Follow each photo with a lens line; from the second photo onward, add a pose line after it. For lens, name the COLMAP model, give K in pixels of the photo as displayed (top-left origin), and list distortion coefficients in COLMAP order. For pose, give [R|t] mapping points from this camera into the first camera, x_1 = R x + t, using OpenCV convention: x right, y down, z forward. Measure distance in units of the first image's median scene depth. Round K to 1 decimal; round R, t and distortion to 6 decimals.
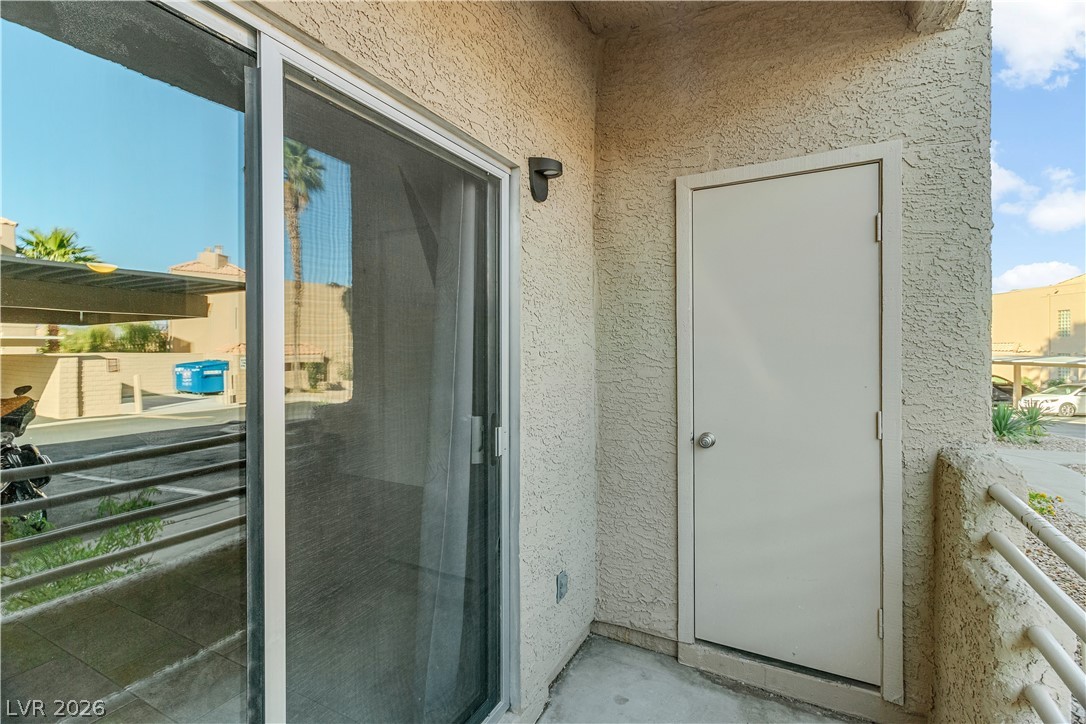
lens RADIAL K [[499.4, 0, 546.3], [0, 499.4, 347.9], [0, 0, 1]] dist [0.001573, -0.000881]
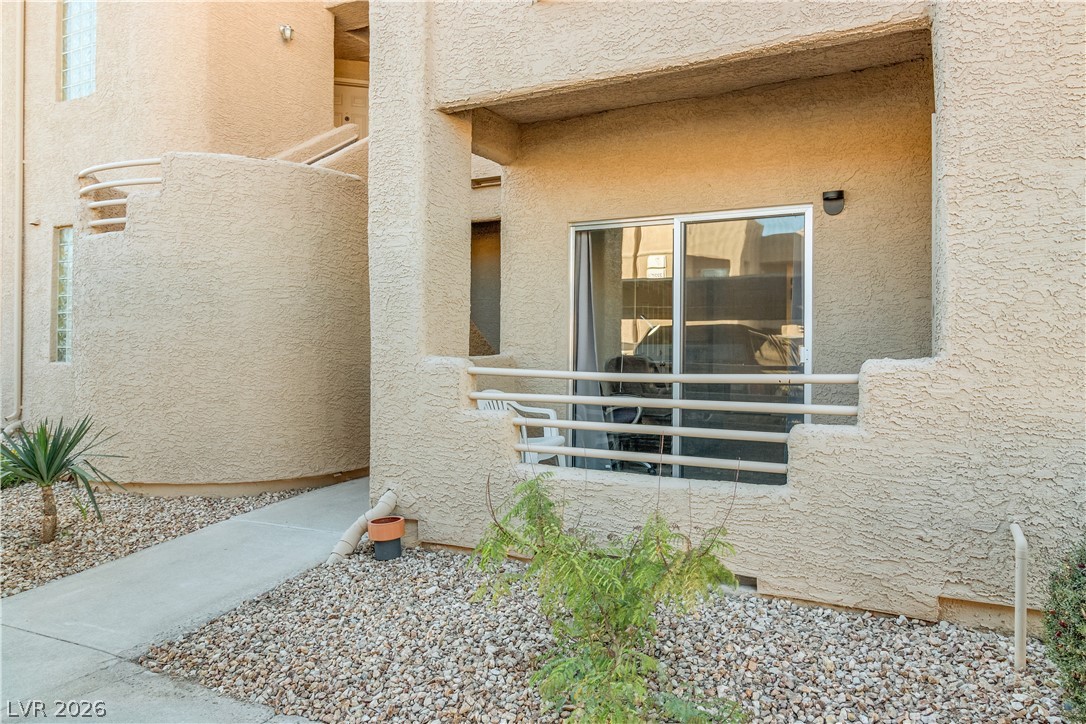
lens RADIAL K [[724.0, 0, 545.5], [0, 724.0, 350.1], [0, 0, 1]] dist [0.000021, 0.000979]
pose [[-0.015068, 0.001737, -0.999885, 2.478318], [-0.011891, 0.999927, 0.001917, 0.168561], [0.999816, 0.011919, -0.015047, 0.084198]]
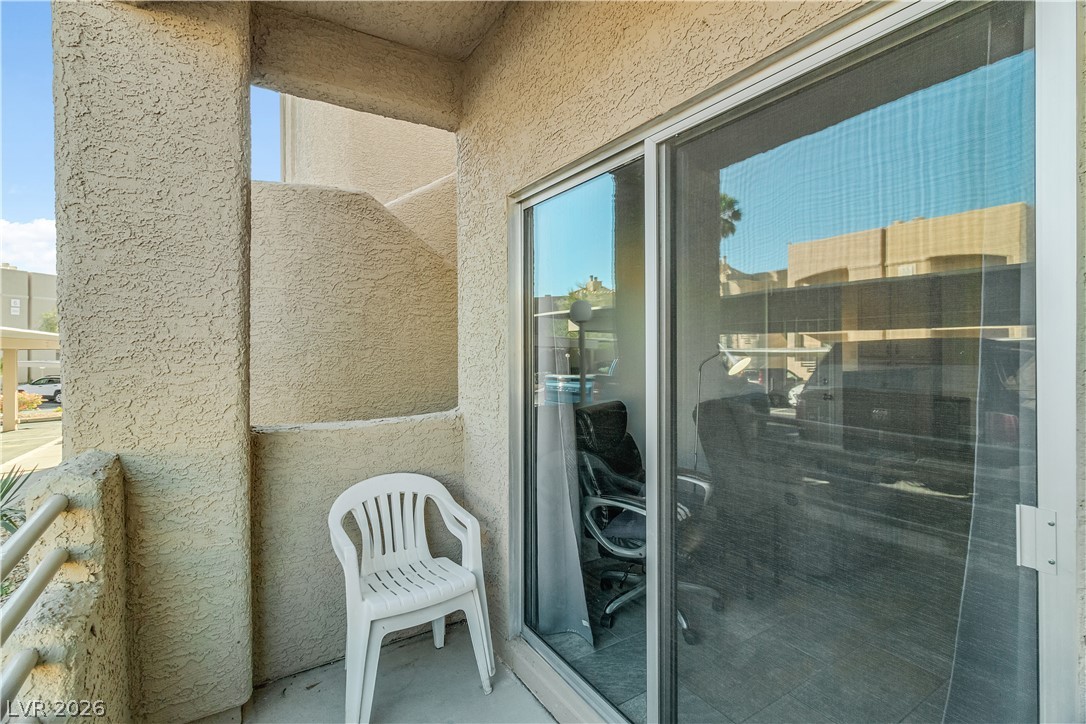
lens RADIAL K [[499.4, 0, 546.3], [0, 499.4, 347.9], [0, 0, 1]] dist [0.001573, -0.000881]
pose [[-0.497737, 0.001380, -0.867327, 0.505875], [0.000979, 0.999999, 0.001029, 0.012841], [0.867327, -0.000337, -0.497738, 0.804992]]
